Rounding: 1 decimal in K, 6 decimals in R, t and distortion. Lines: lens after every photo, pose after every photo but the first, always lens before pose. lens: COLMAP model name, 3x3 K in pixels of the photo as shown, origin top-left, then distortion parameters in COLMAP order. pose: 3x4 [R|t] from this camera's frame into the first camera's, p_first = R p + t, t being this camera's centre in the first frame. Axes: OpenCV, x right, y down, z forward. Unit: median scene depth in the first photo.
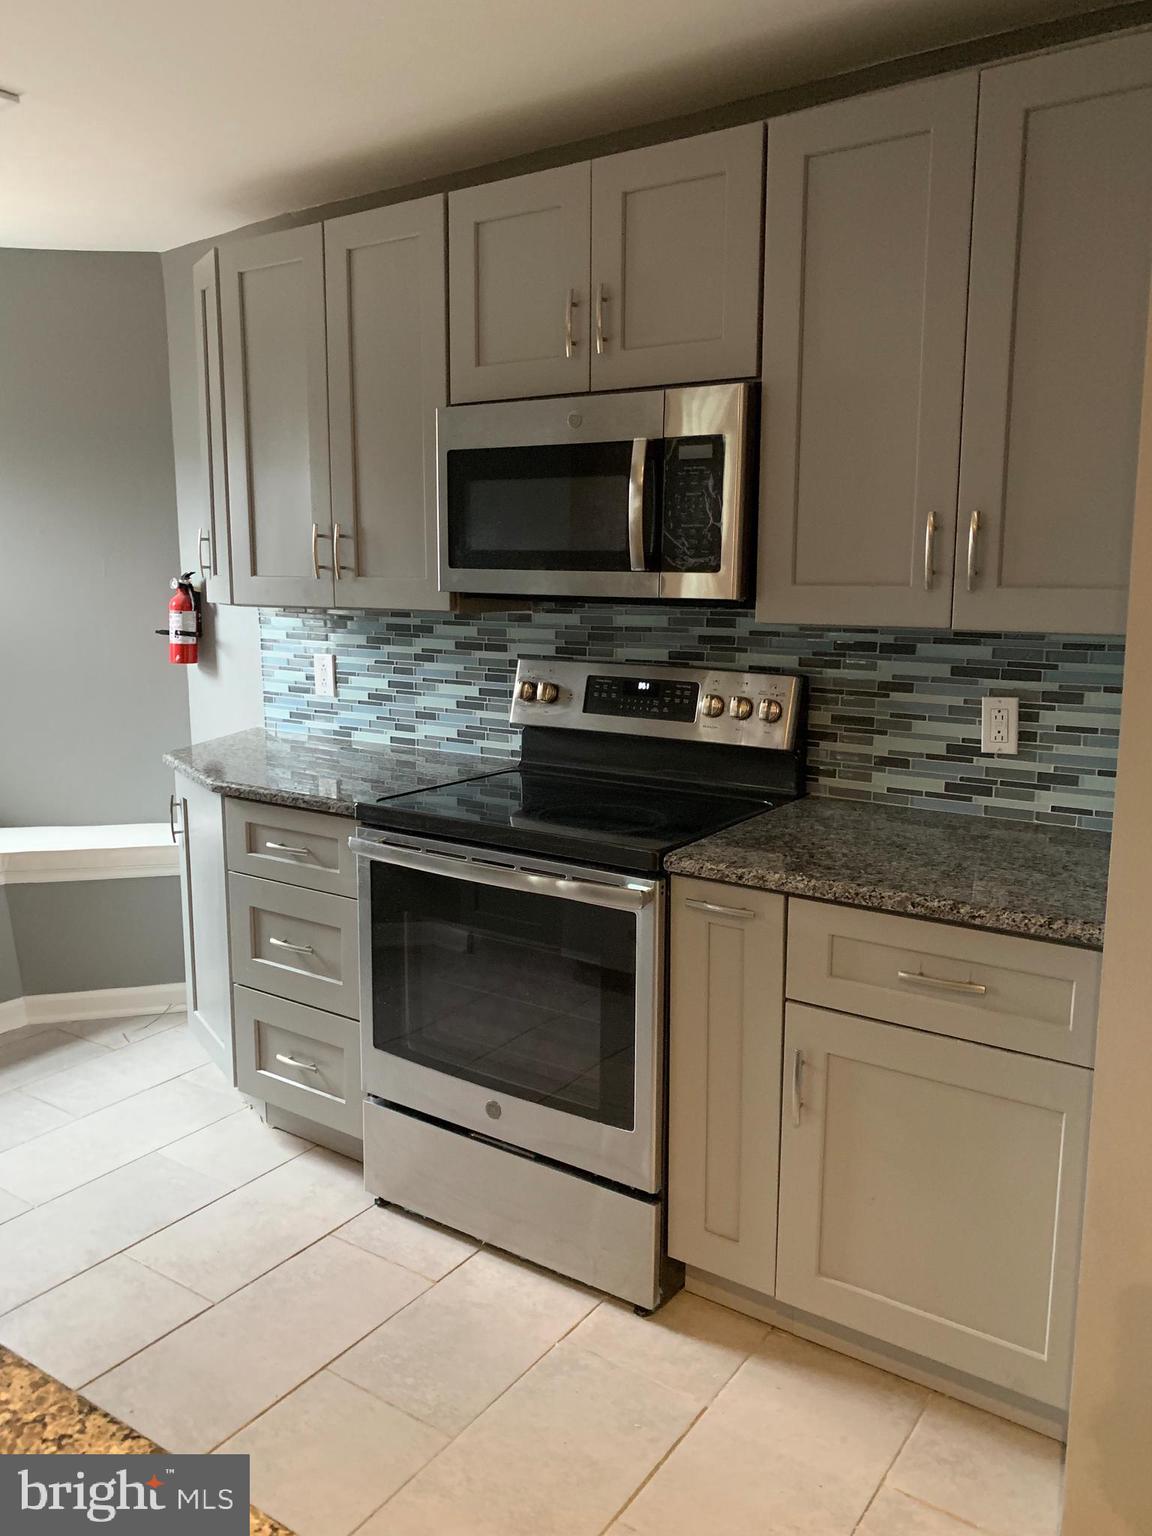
lens RADIAL K [[1208.7, 0, 574.6], [0, 1208.7, 764.2], [0, 0, 1]] dist [0.137680, -0.296283]
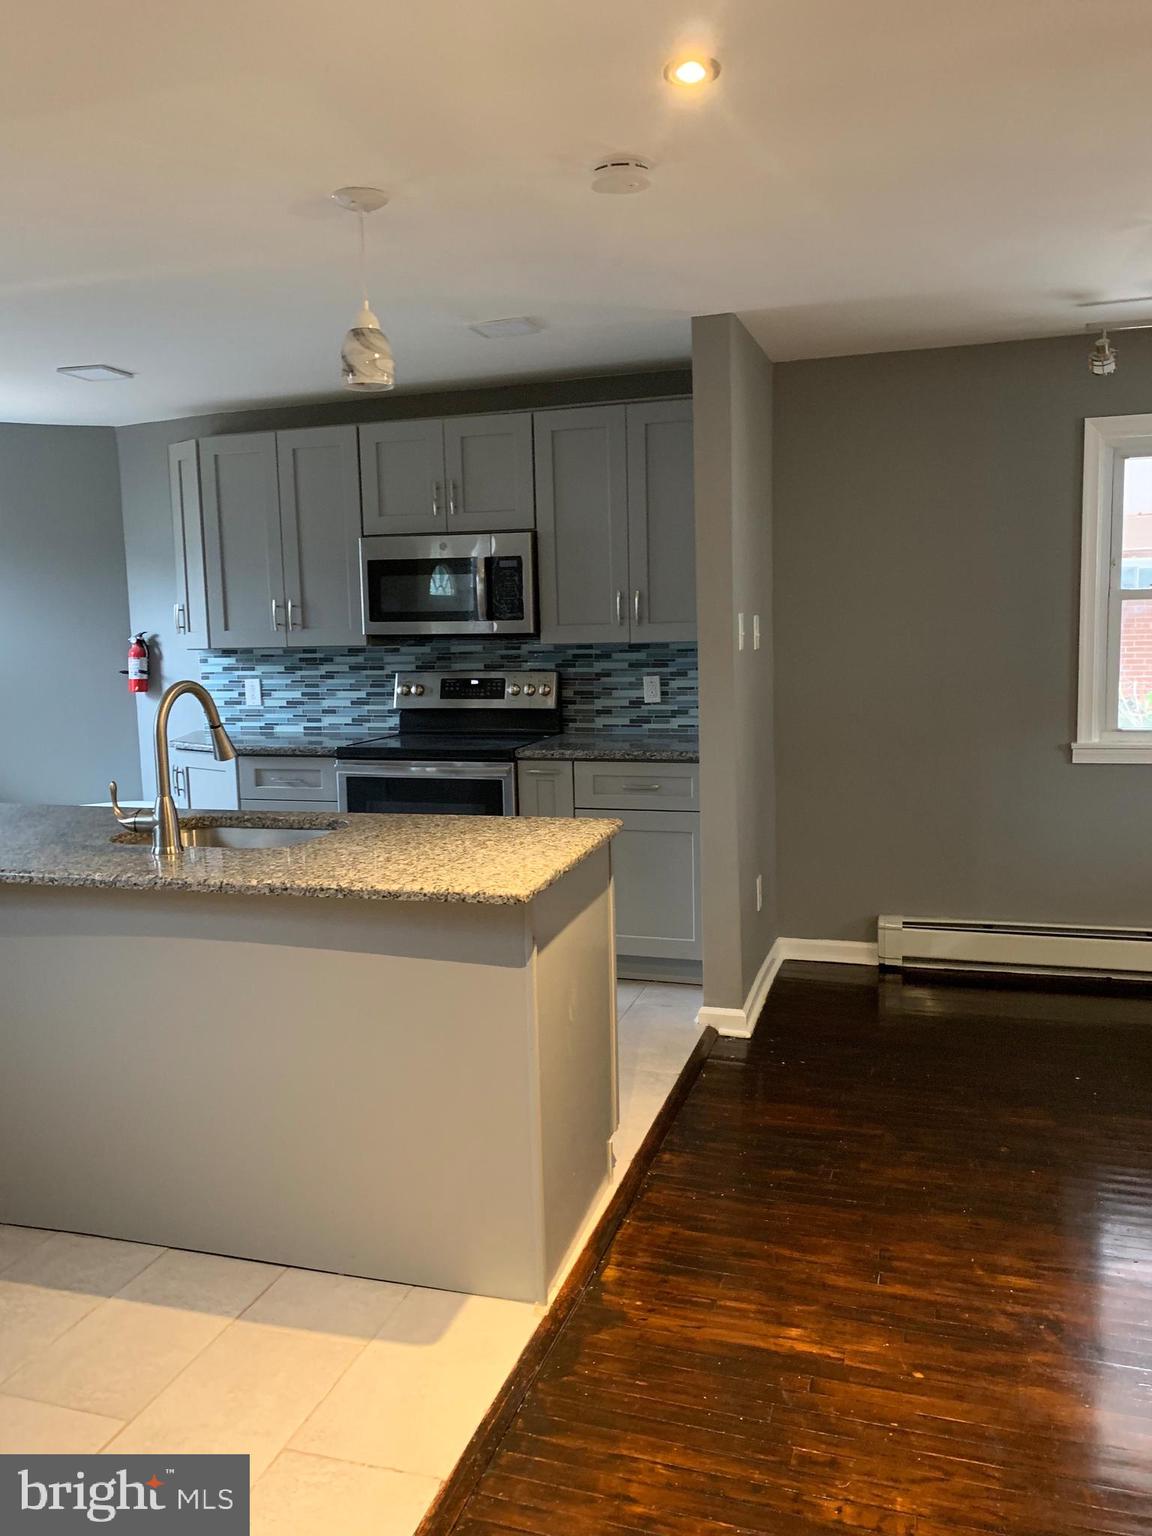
lens RADIAL K [[1190.7, 0, 613.6], [0, 1190.7, 773.1], [0, 0, 1]] dist [0.093629, -0.163431]
pose [[0.946761, -0.064017, 0.315509, -0.325852], [0.076937, 0.996624, -0.028650, 0.143428], [-0.312610, 0.051399, 0.948490, -0.804787]]
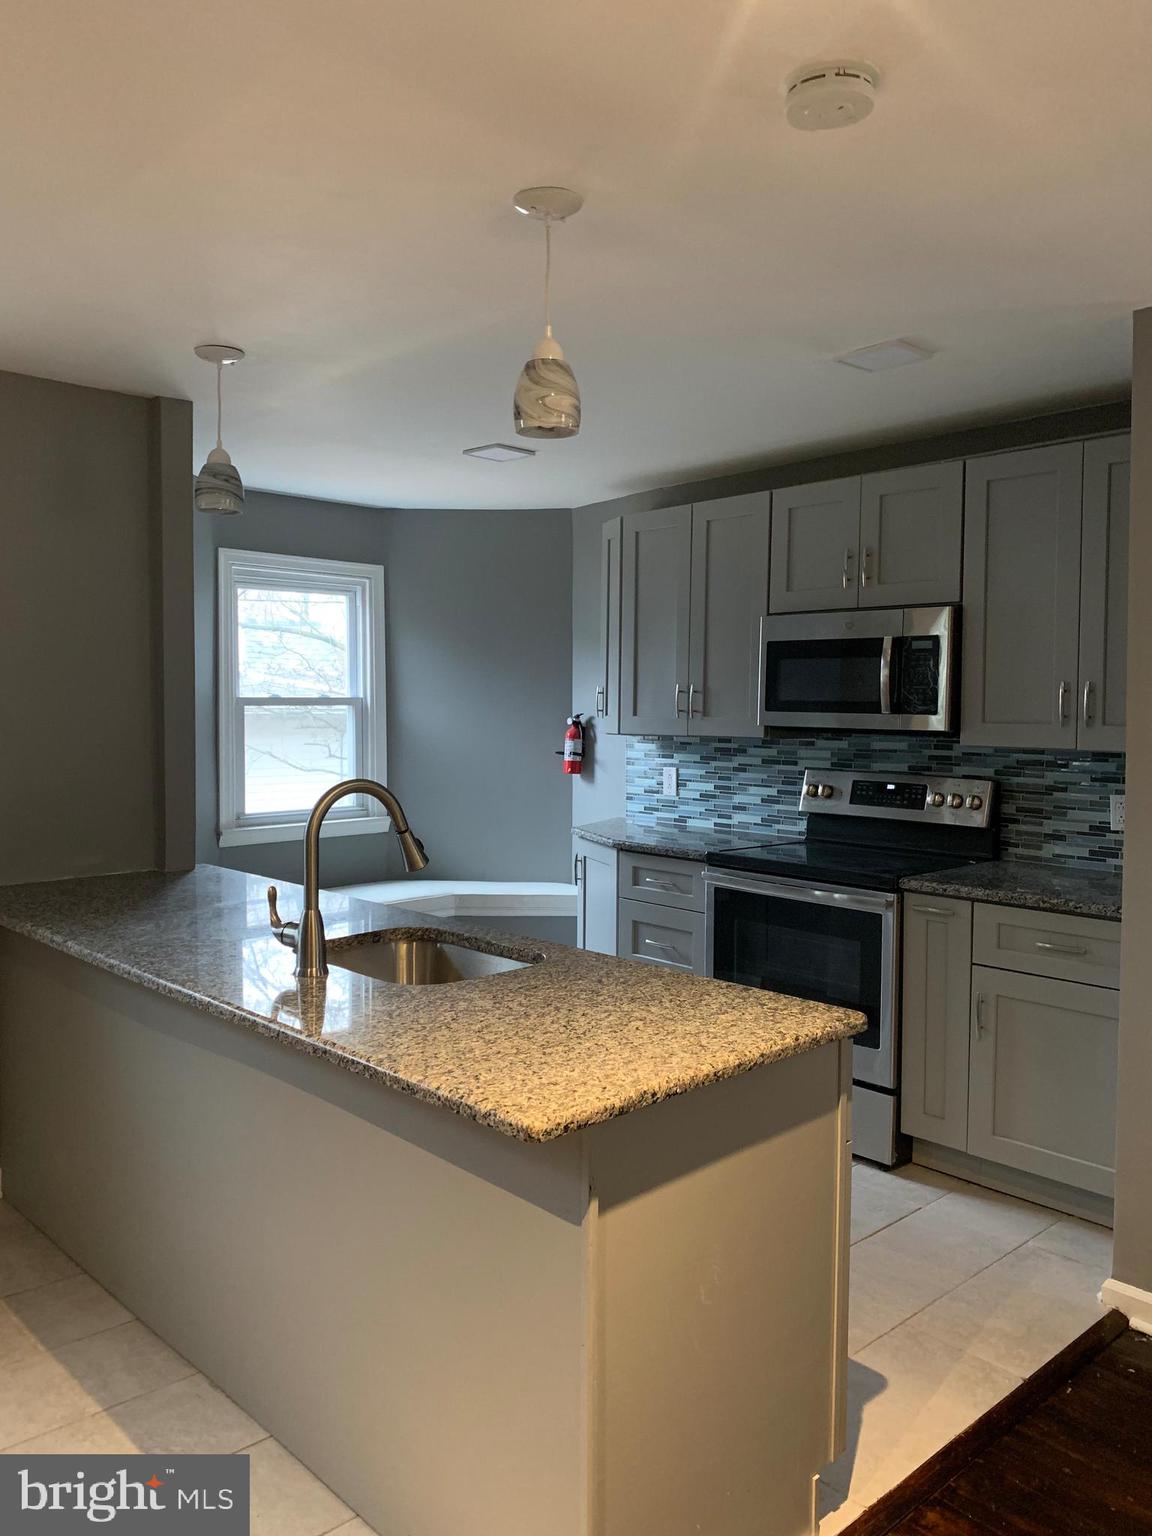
lens RADIAL K [[1208.7, 0, 574.6], [0, 1208.7, 764.2], [0, 0, 1]] dist [0.137680, -0.296283]
pose [[0.977919, 0.017027, -0.208287, -0.013474], [-0.040835, 0.993032, -0.110543, 0.093395], [0.204954, 0.116608, 0.971801, -0.588568]]
